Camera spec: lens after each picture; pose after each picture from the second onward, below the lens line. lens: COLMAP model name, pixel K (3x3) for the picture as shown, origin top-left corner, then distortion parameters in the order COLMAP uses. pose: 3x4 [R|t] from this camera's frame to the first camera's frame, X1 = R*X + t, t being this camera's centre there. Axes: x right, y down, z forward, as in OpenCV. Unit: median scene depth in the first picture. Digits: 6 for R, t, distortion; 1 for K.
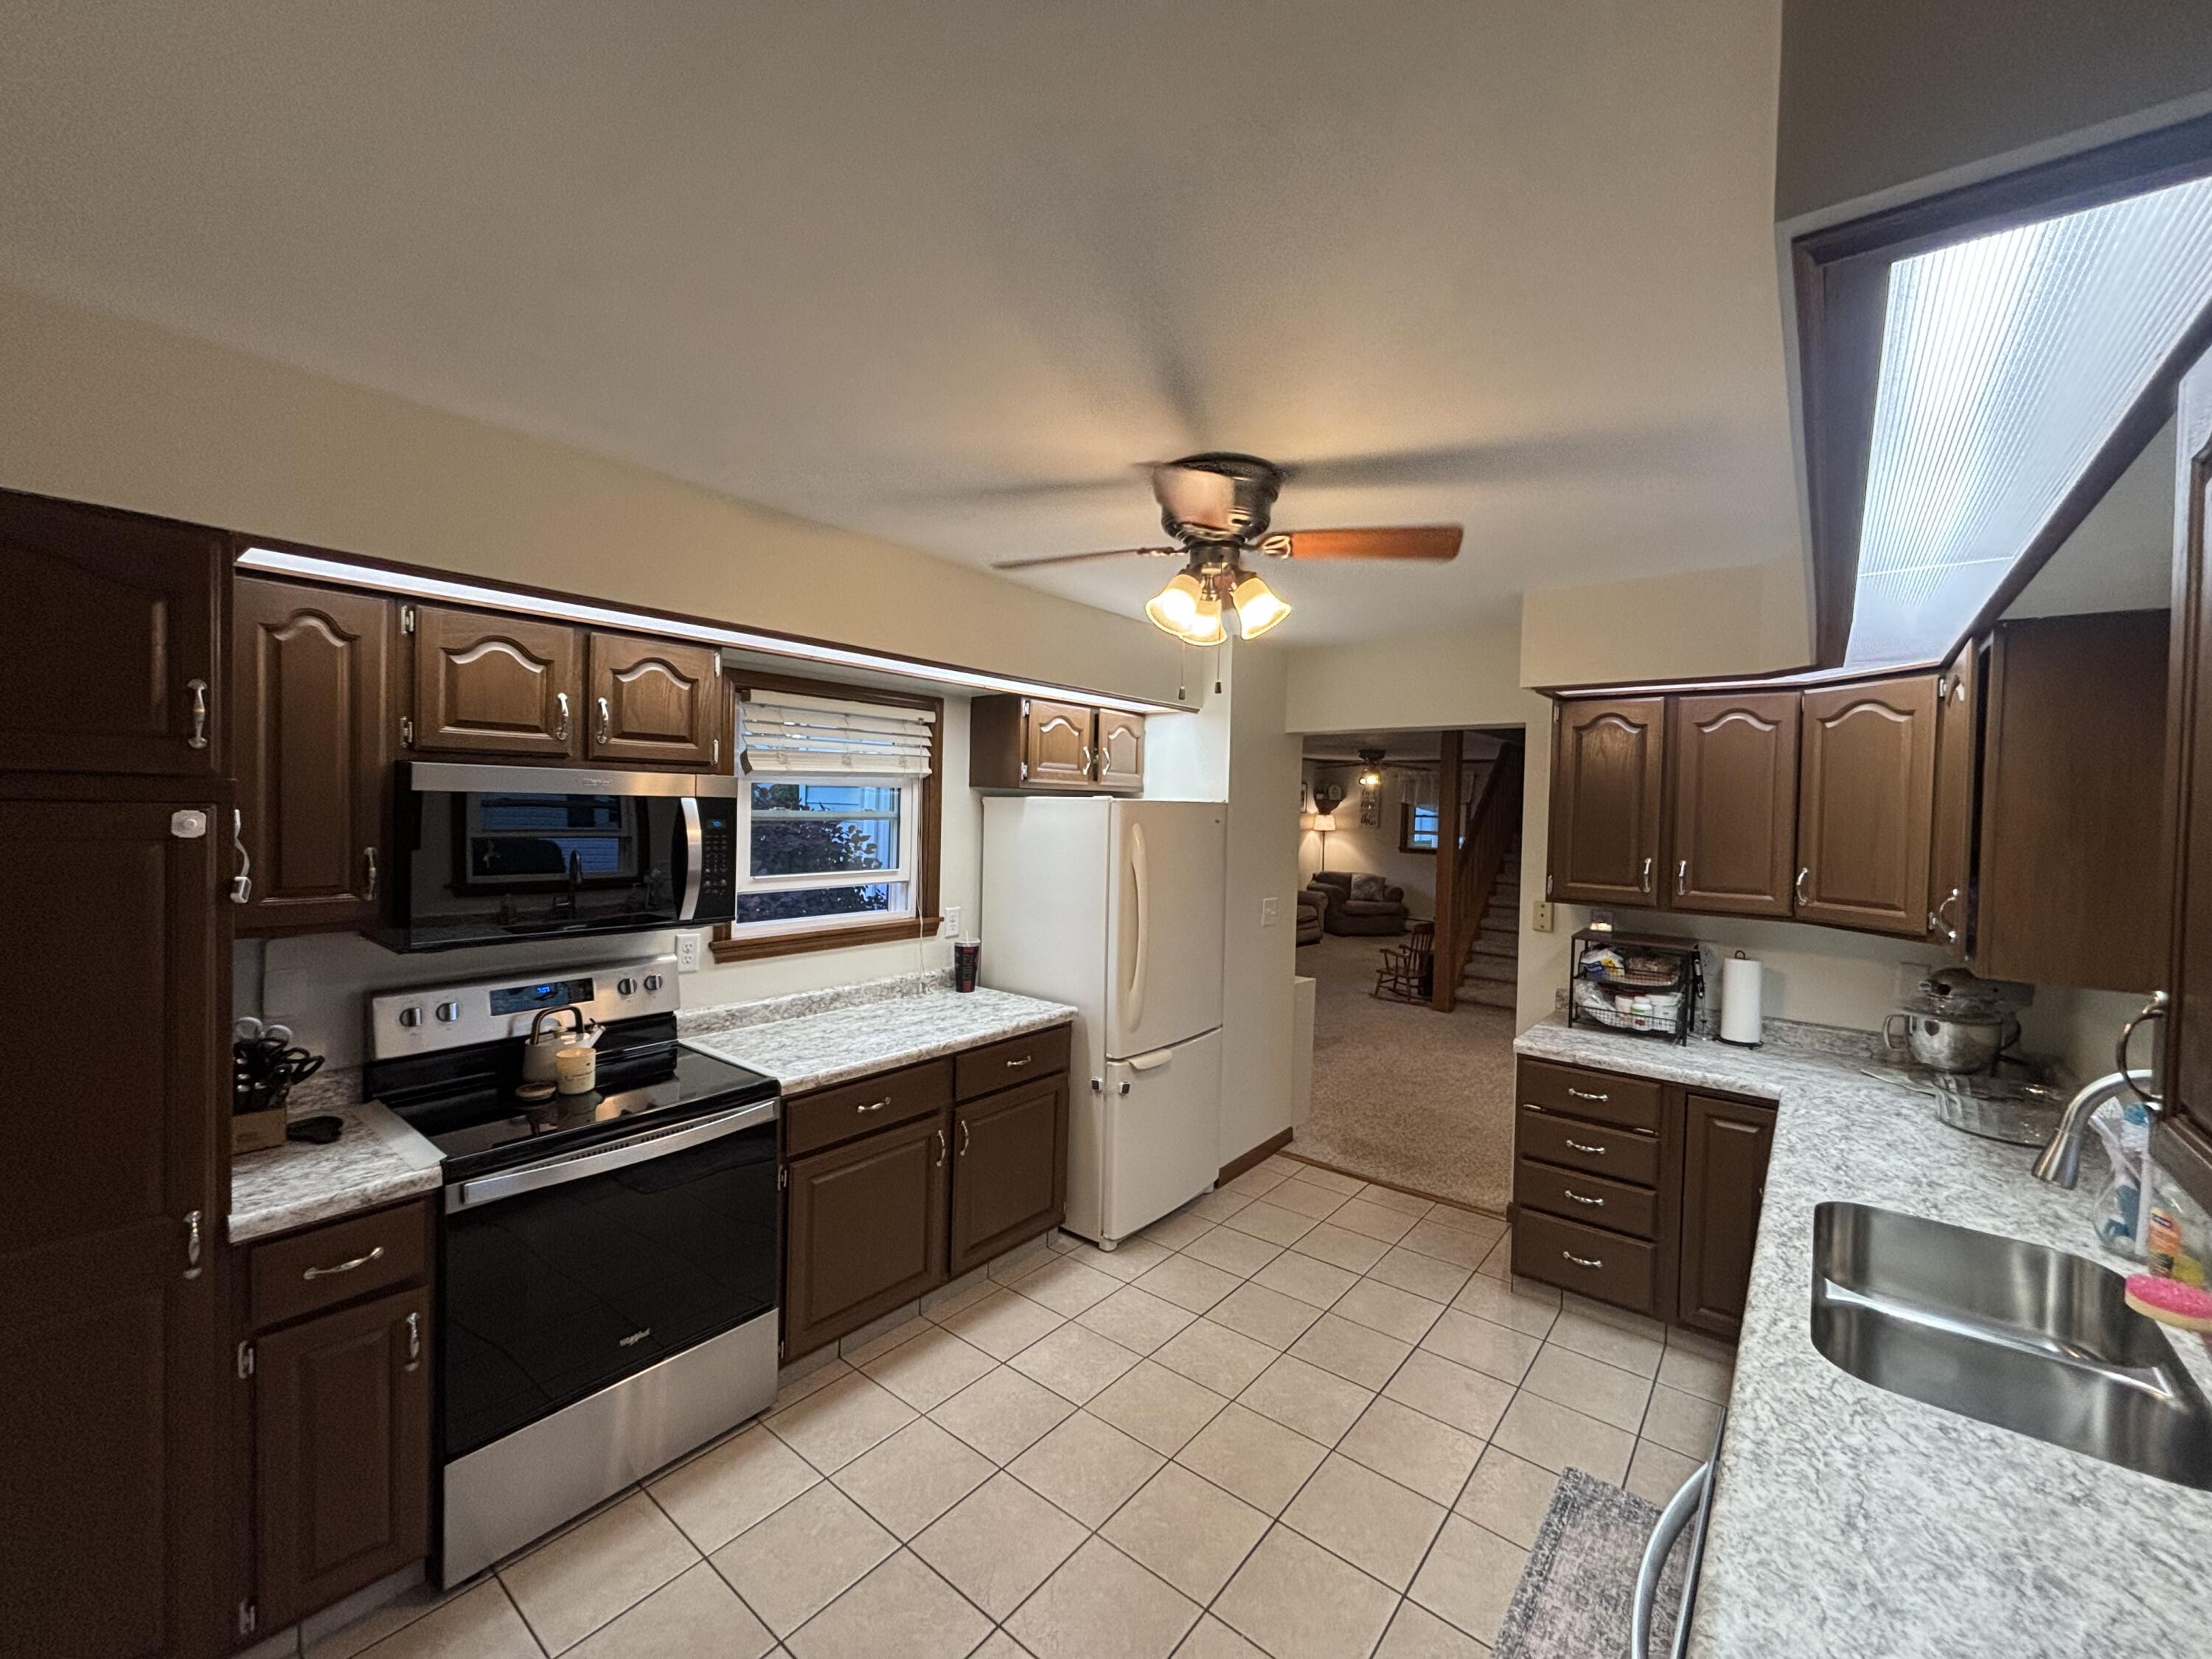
lens RADIAL K [[891.5, 0, 1116.1], [0, 891.5, 822.0], [0, 0, 1]] dist [0.001072, -0.000442]
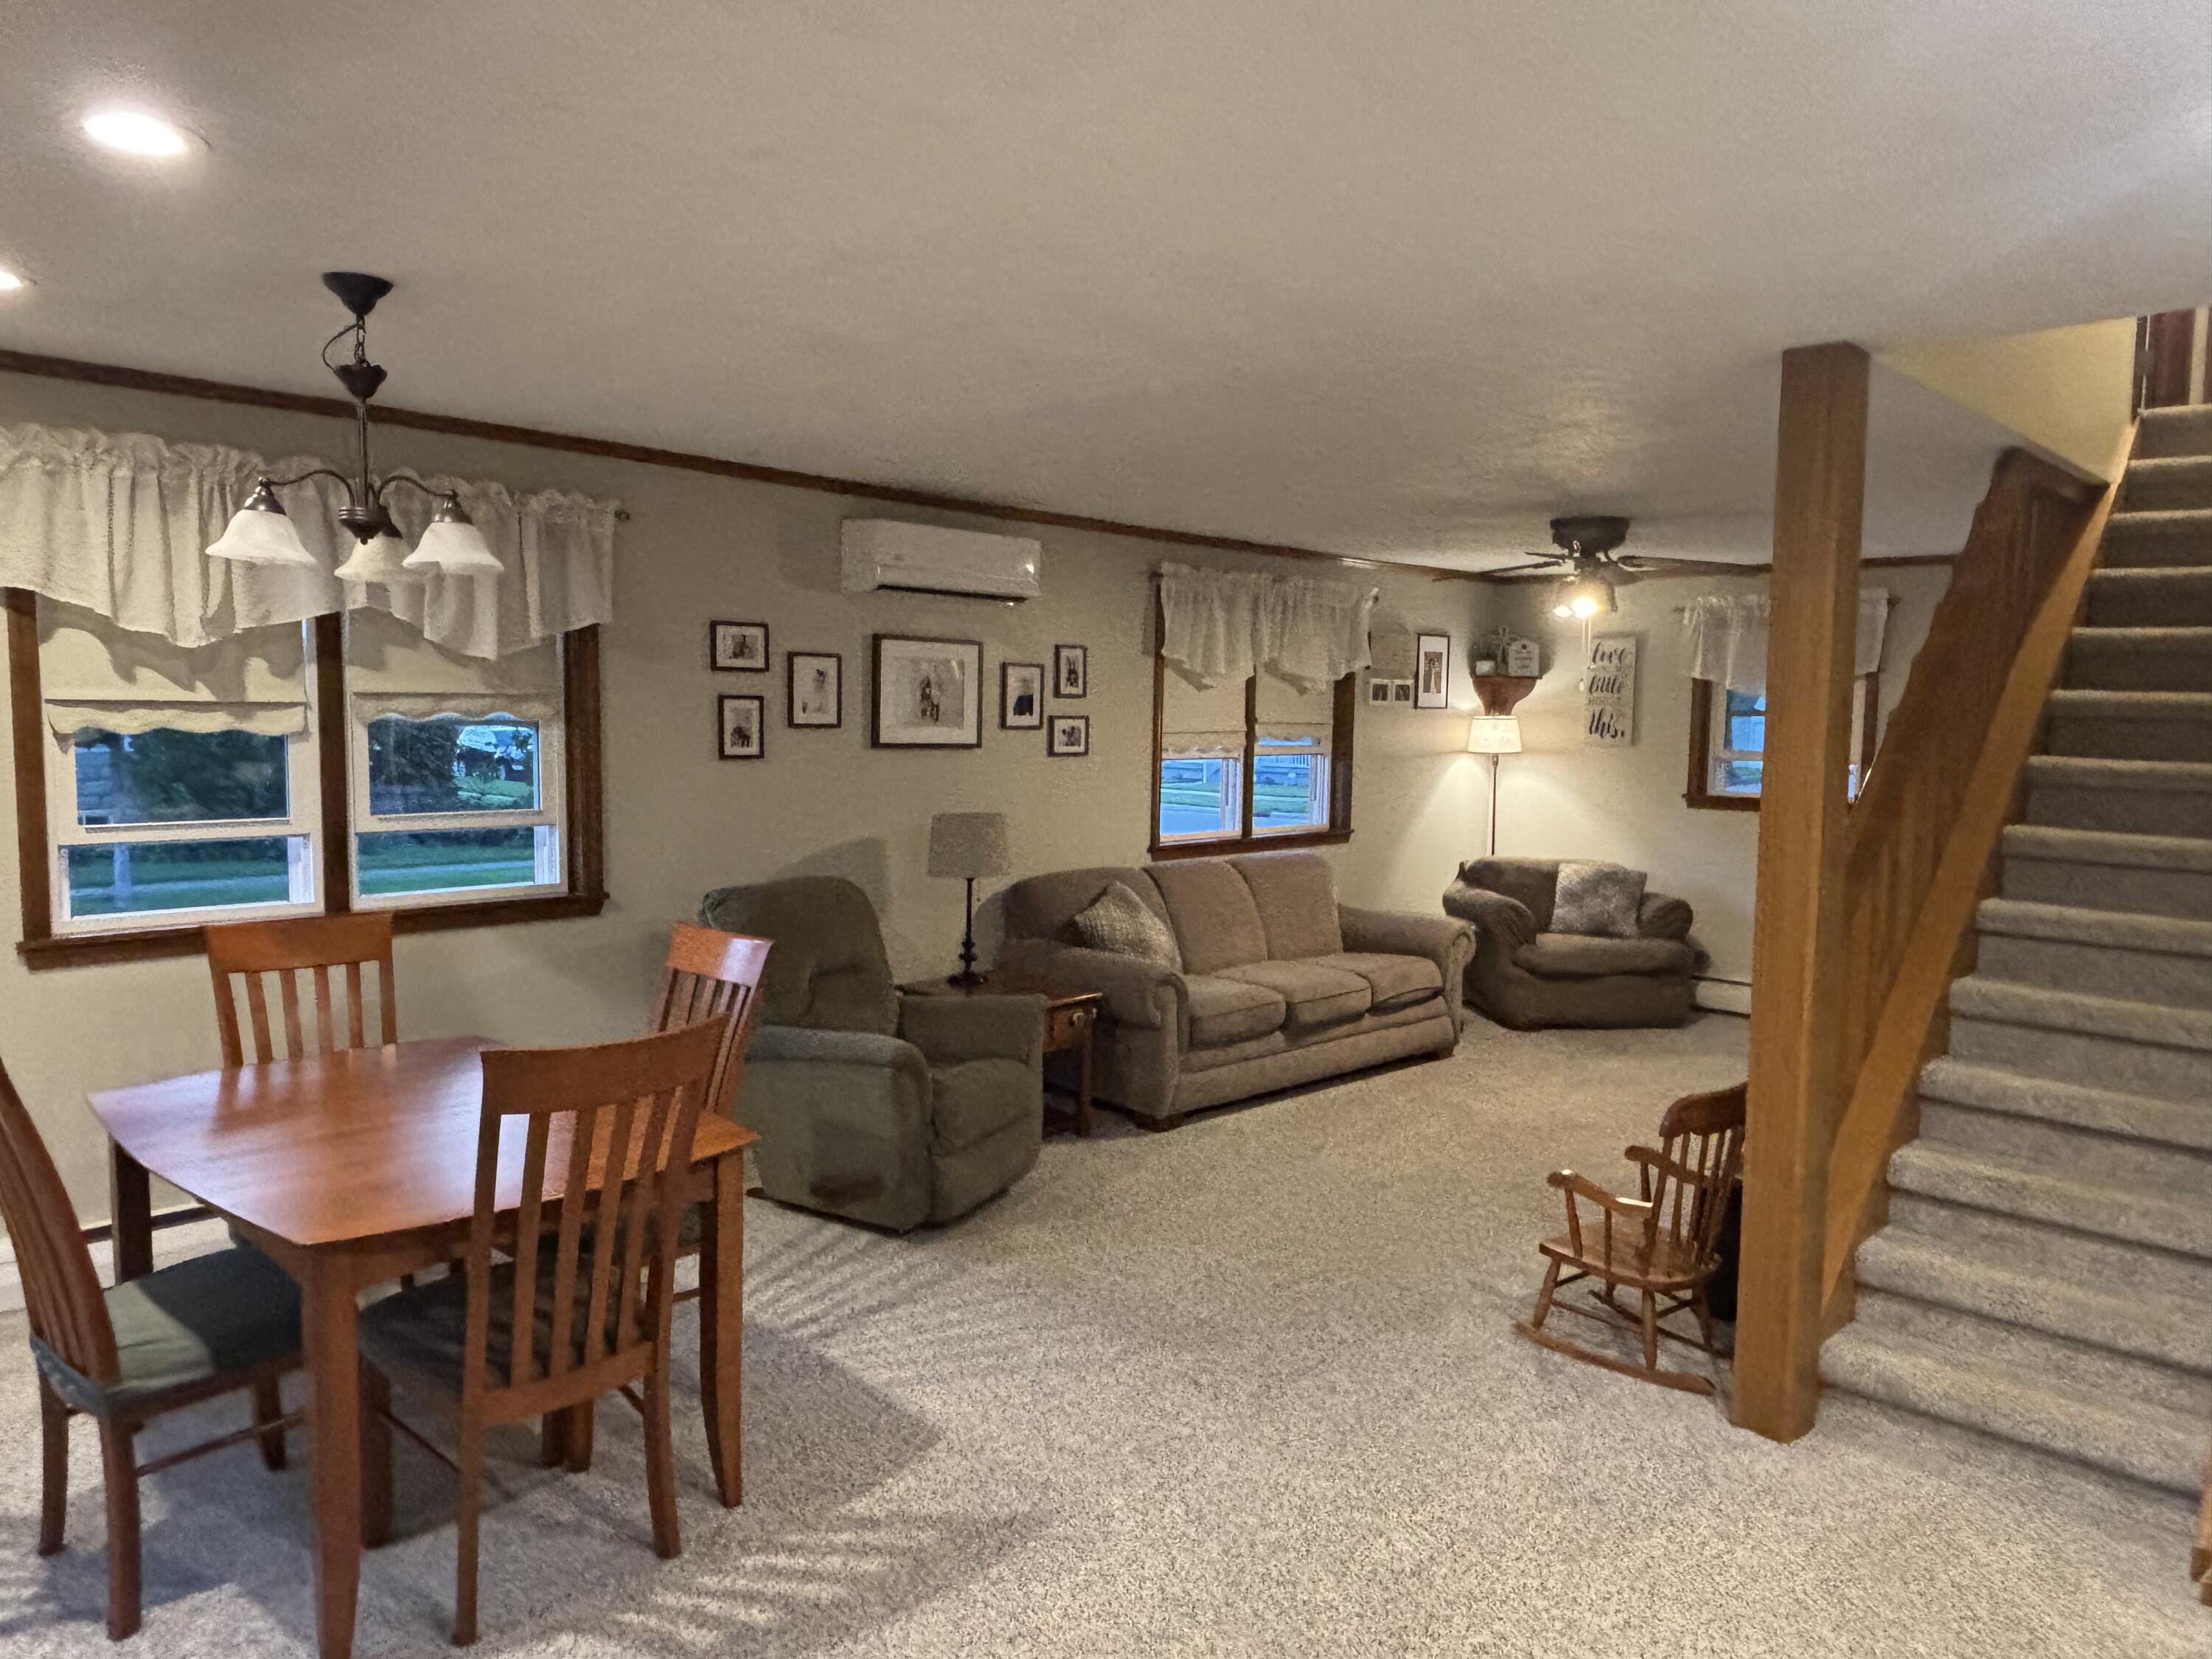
lens RADIAL K [[1465.9, 0, 1108.1], [0, 1465.9, 831.3], [0, 0, 1]] dist [-0.000438, -0.010605]
pose [[0.994956, -0.007439, -0.100036, 0.522925], [0.013598, 0.998043, 0.061029, 0.007987], [0.099386, -0.062082, 0.993110, 1.356455]]
